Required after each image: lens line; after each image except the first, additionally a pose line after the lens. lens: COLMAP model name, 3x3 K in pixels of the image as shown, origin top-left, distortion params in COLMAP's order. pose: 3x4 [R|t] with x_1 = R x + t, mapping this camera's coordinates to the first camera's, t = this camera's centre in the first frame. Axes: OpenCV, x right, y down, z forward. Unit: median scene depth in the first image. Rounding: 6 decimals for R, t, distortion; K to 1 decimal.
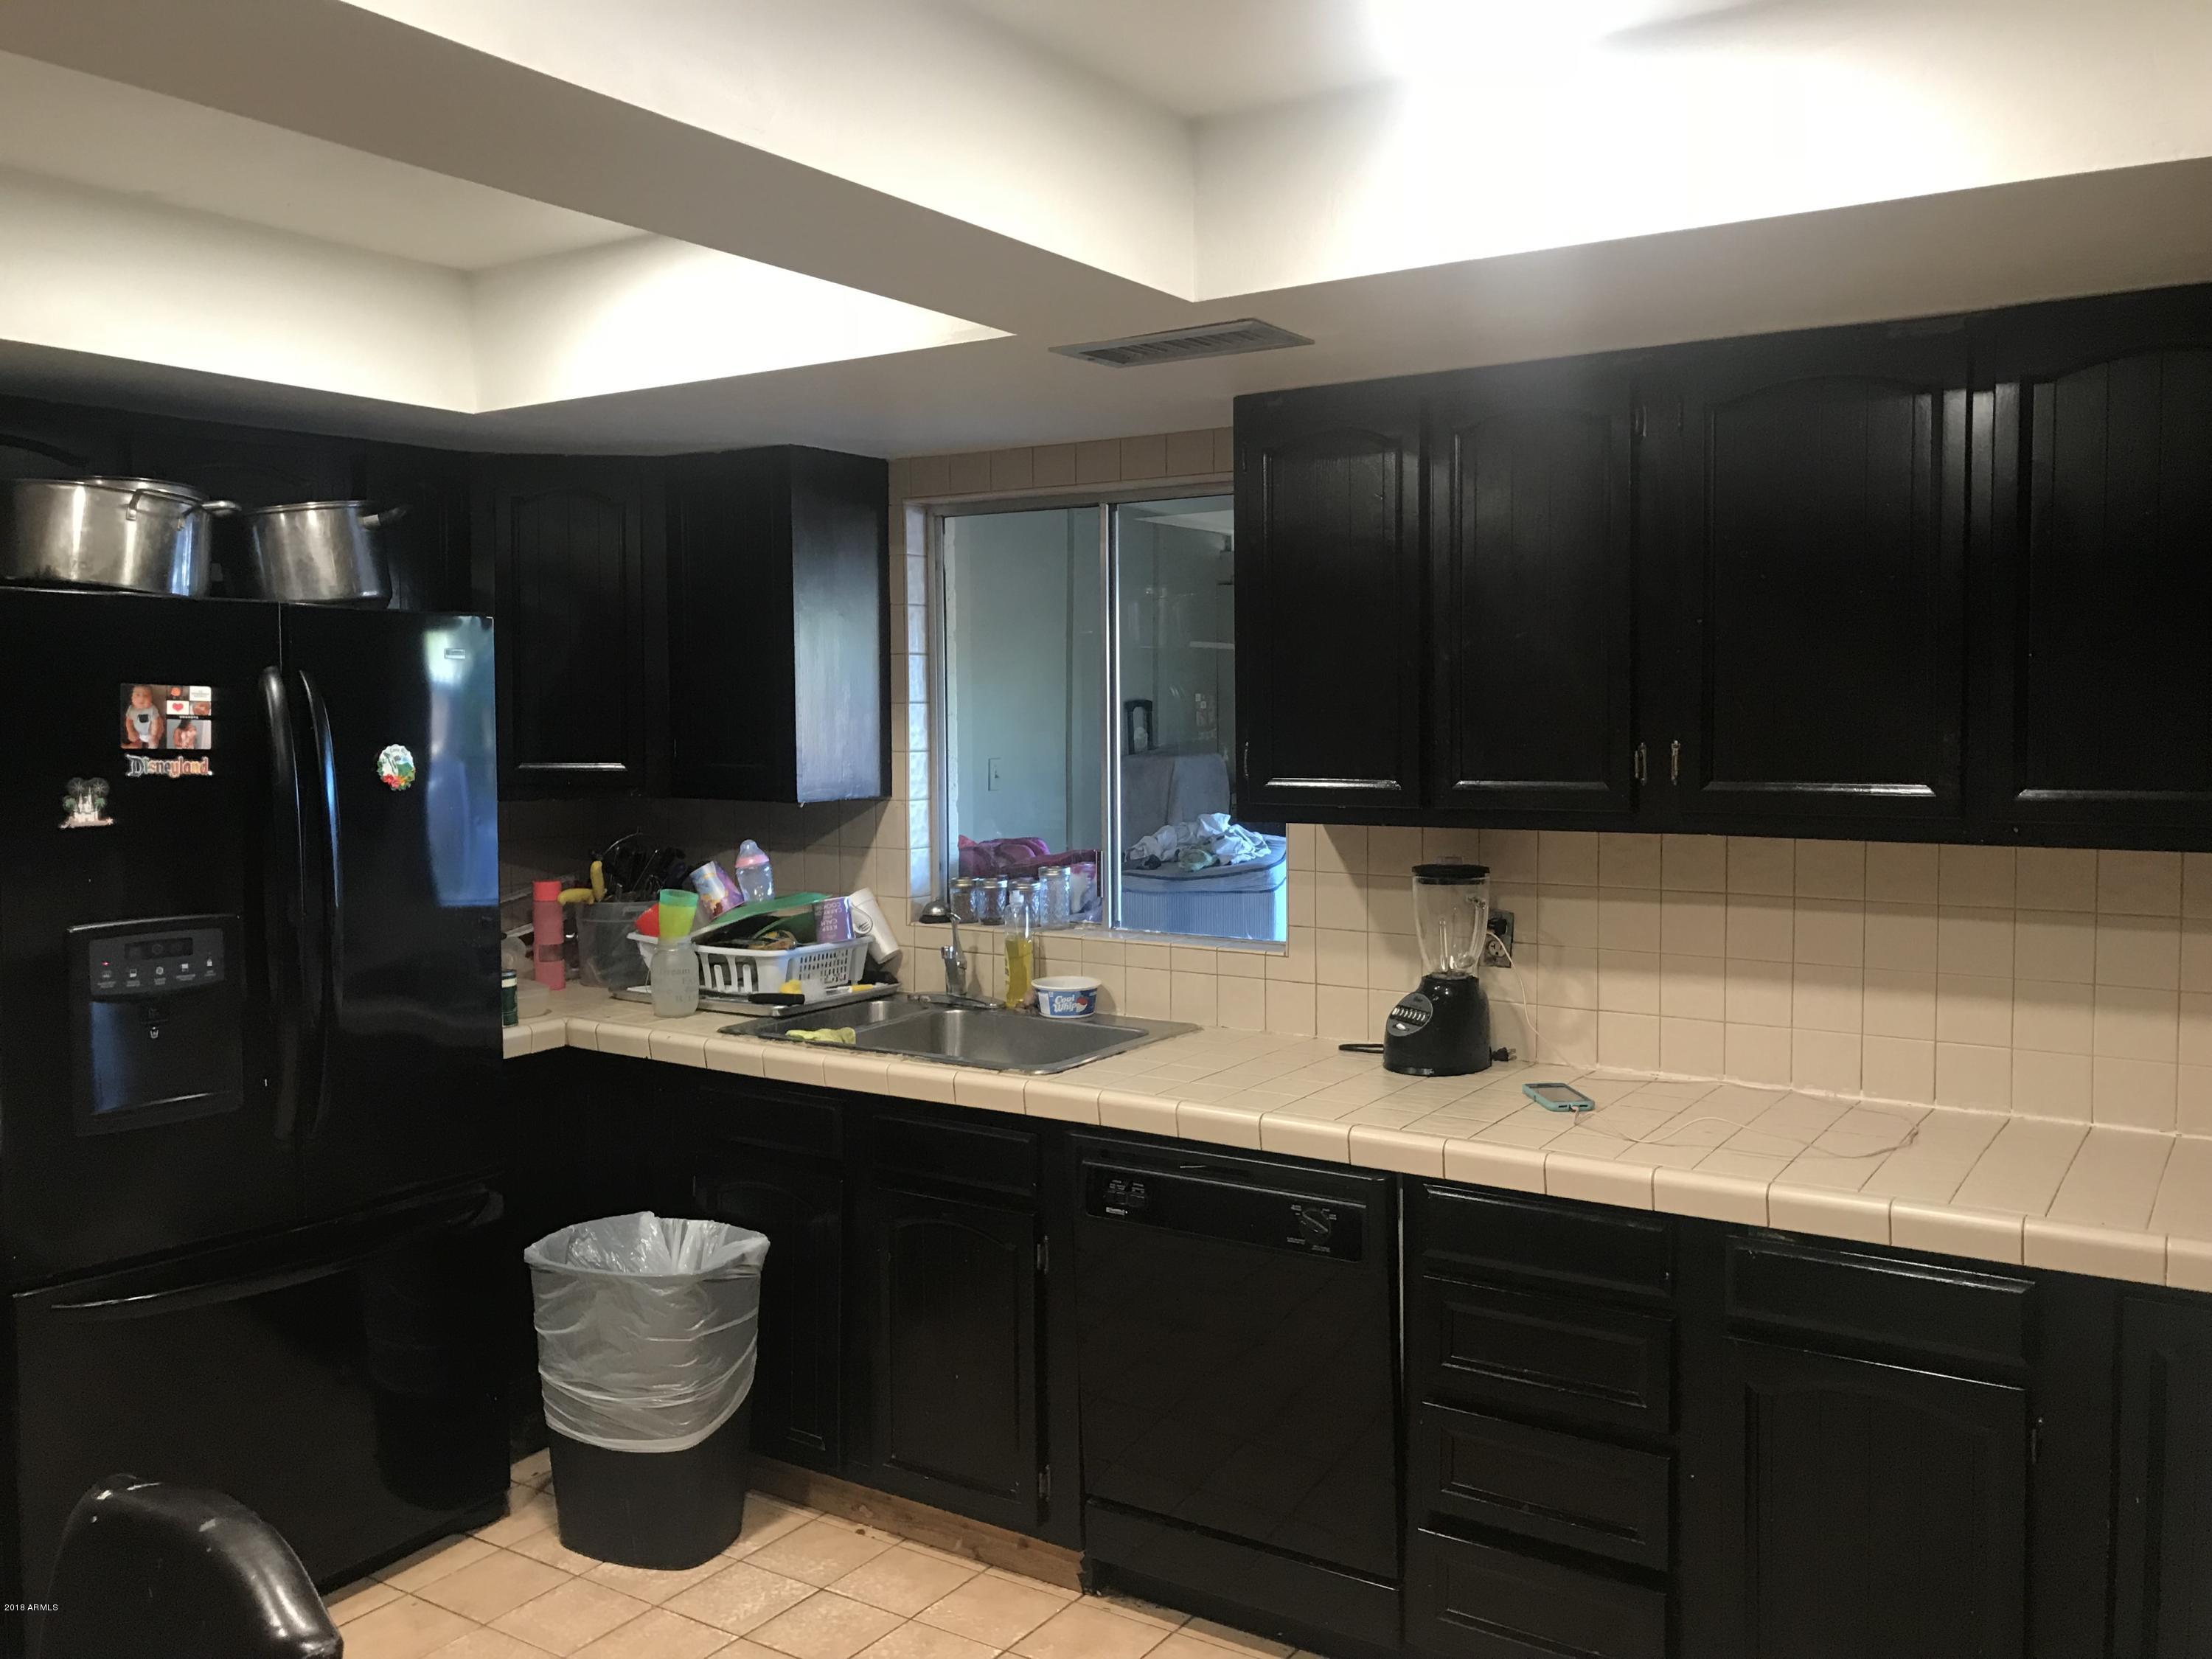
lens RADIAL K [[1820.0, 0, 1104.4], [0, 1820.0, 819.6], [0, 0, 1]] dist [0.065533, -0.126420]
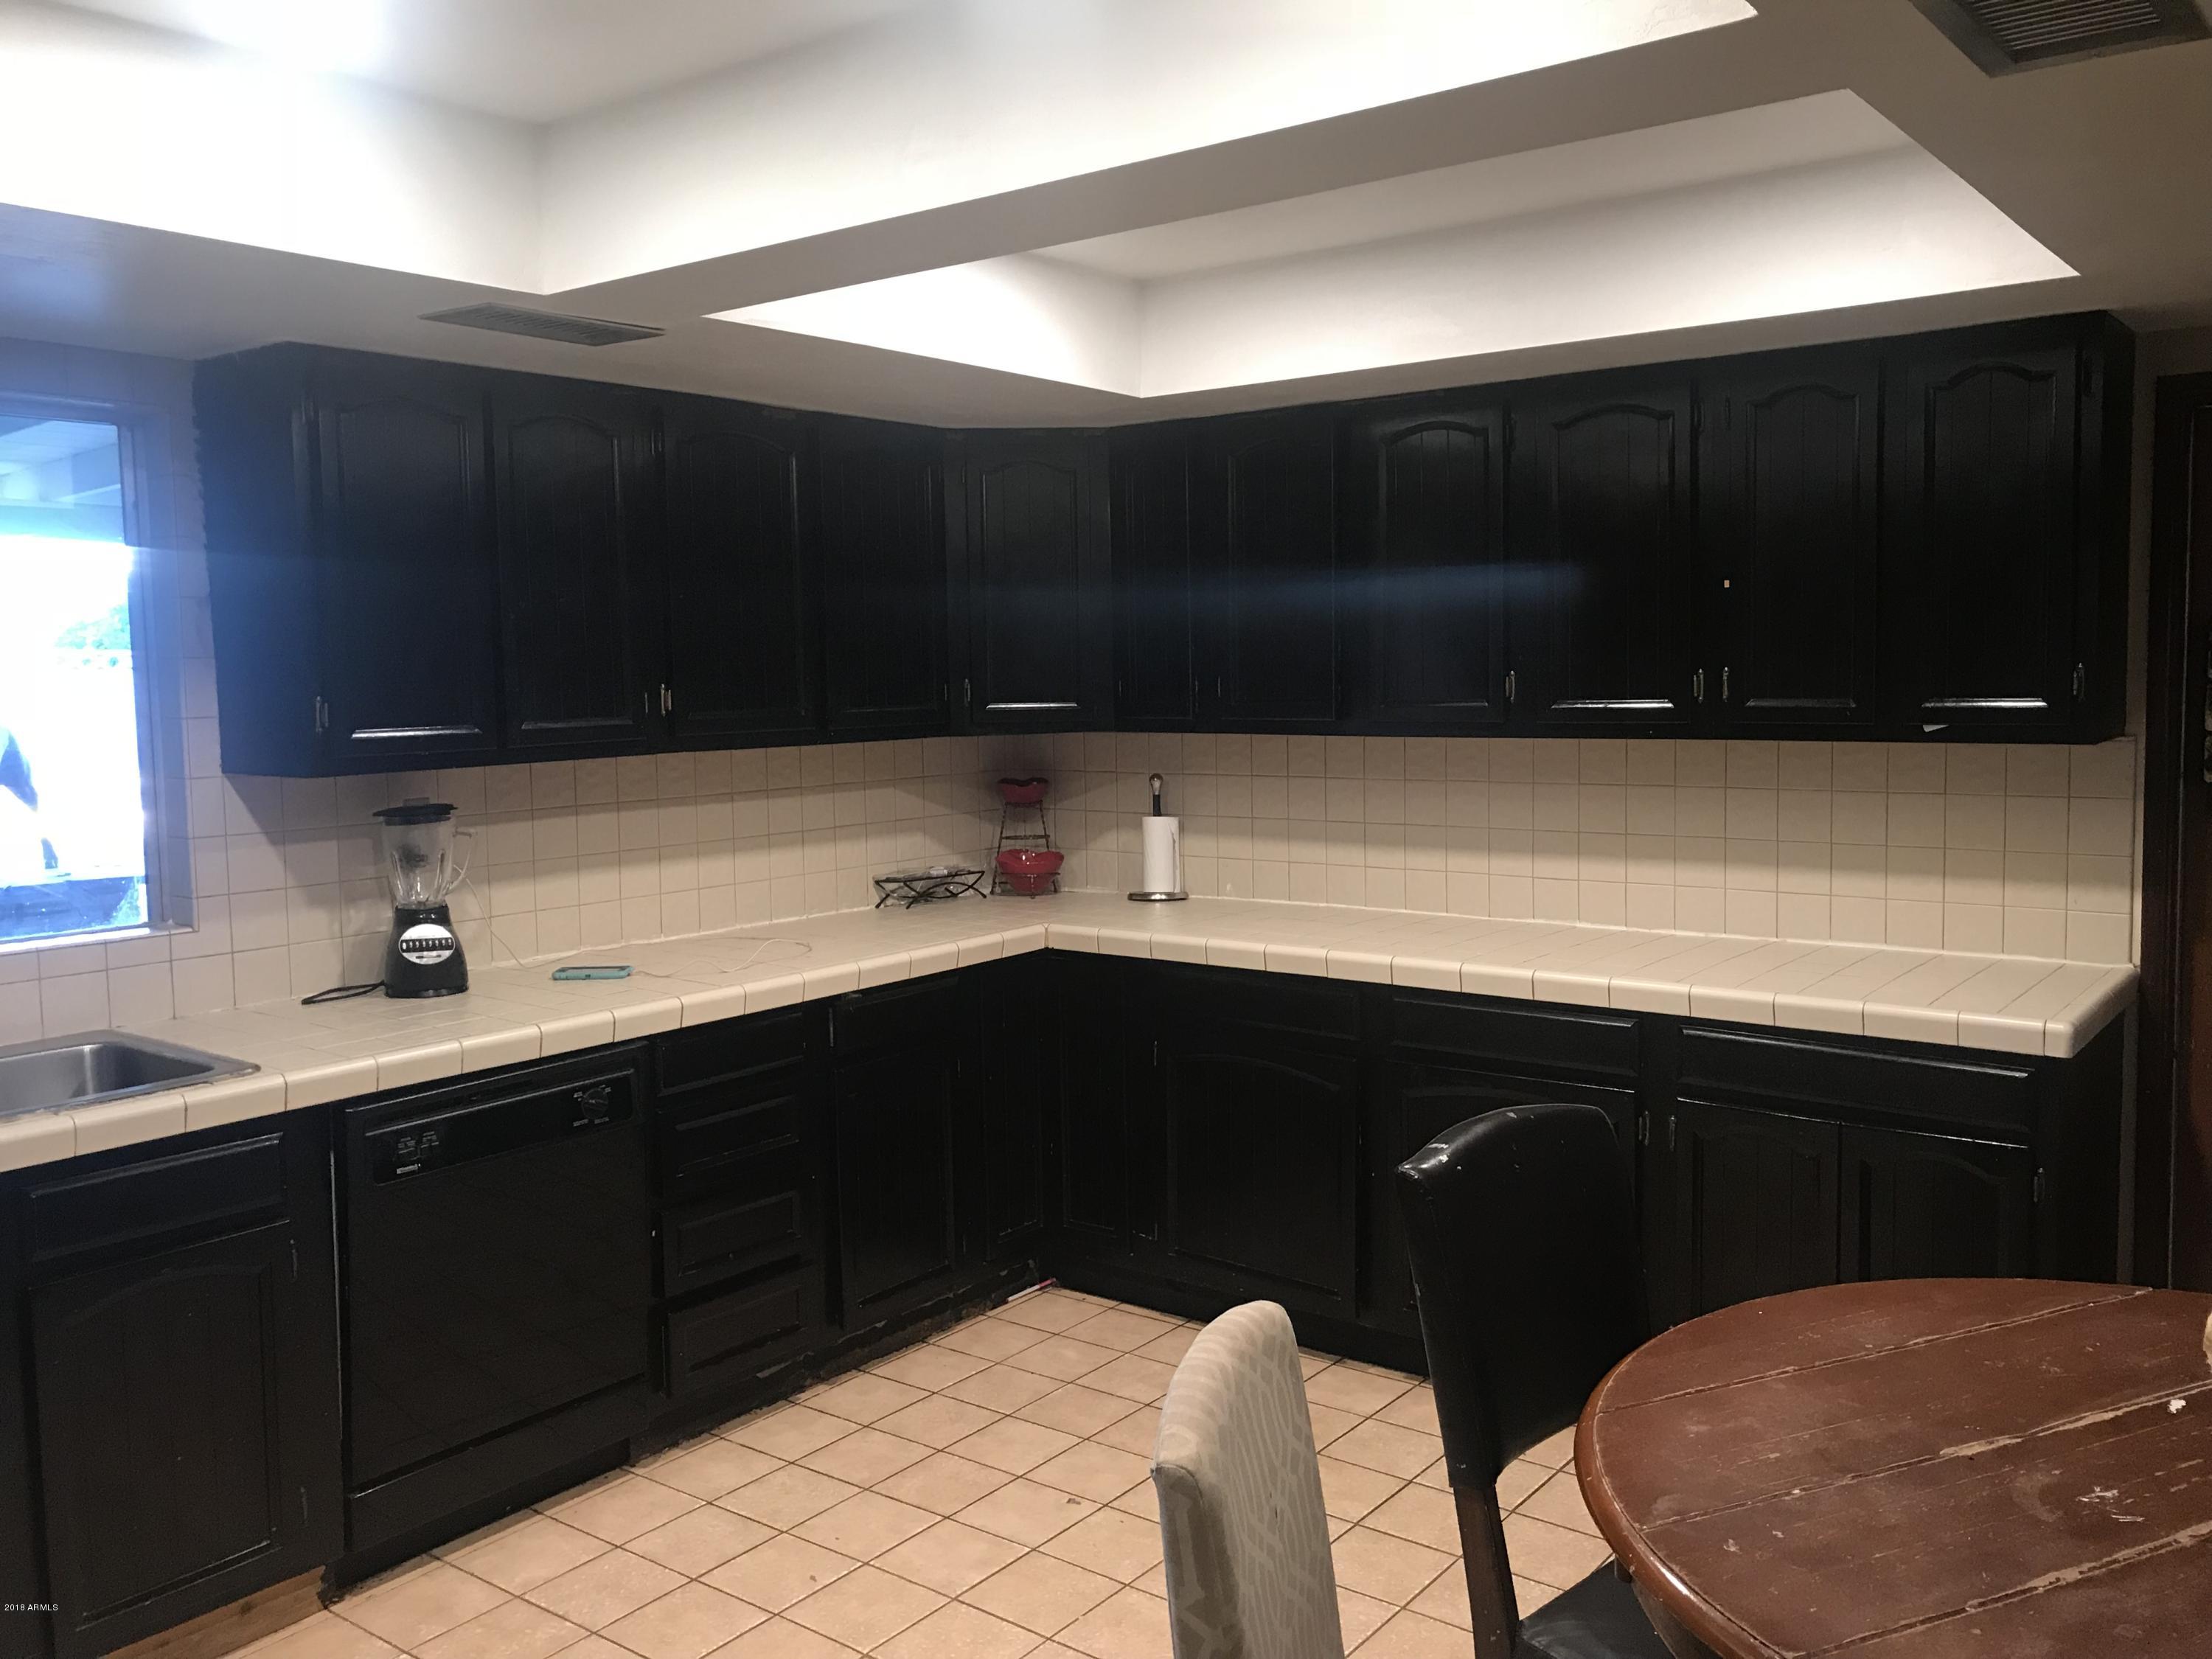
lens RADIAL K [[1820.0, 0, 1104.4], [0, 1820.0, 819.6], [0, 0, 1]] dist [0.065533, -0.126420]
pose [[0.070067, -0.081290, 0.994225, -0.903224], [0.082227, 0.993753, 0.075456, -0.016457], [-0.994148, 0.076465, 0.076314, 0.515665]]
